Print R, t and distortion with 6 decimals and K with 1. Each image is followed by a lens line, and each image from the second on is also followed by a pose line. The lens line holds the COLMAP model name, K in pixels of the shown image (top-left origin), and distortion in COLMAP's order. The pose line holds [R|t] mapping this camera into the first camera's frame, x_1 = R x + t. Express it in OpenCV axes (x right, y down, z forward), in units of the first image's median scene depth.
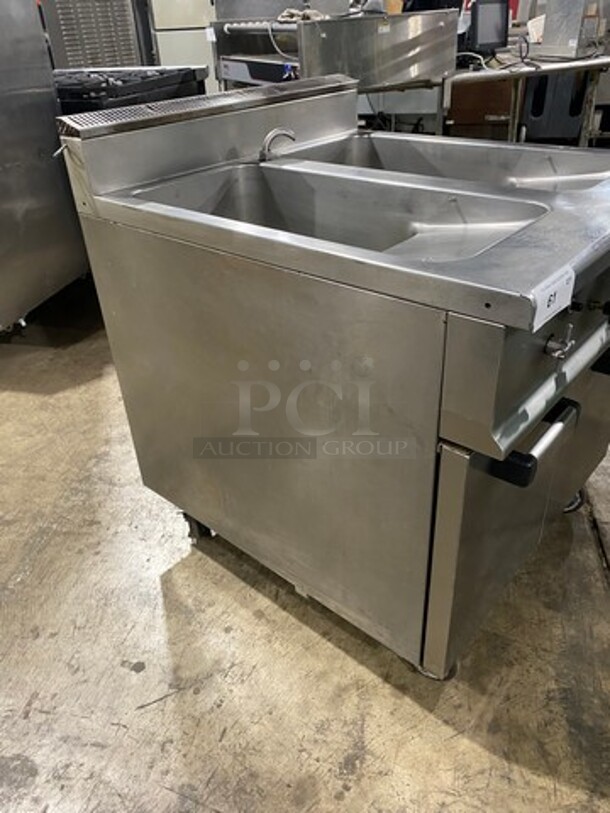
lens RADIAL K [[613.9, 0, 305.6], [0, 613.9, 406.8], [0, 0, 1]] dist [0.003494, -0.008464]
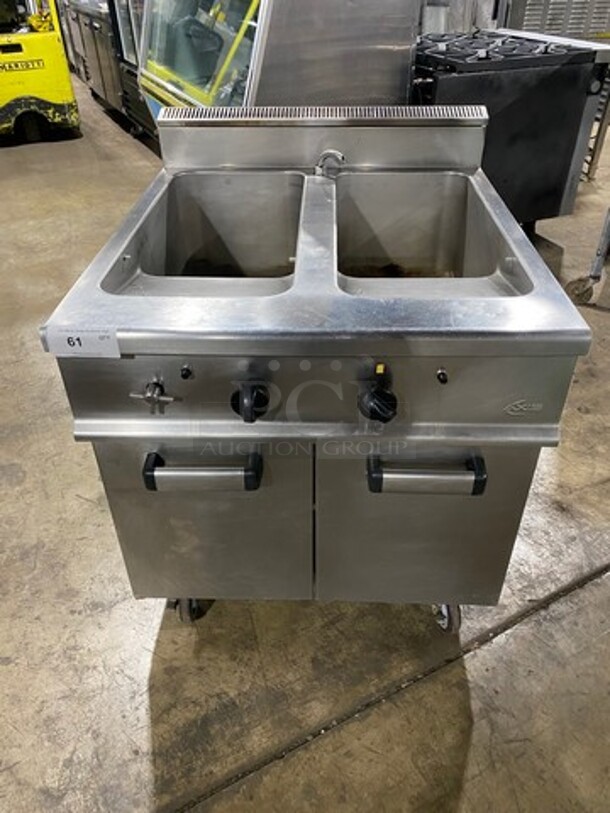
lens RADIAL K [[613.9, 0, 306.5], [0, 613.9, 405.5], [0, 0, 1]] dist [0.003494, -0.008464]
pose [[0.627618, 0.496922, -0.599303, 0.953902], [-0.433031, 0.862551, 0.261708, -0.378420], [0.646977, 0.095264, 0.756535, 0.193531]]
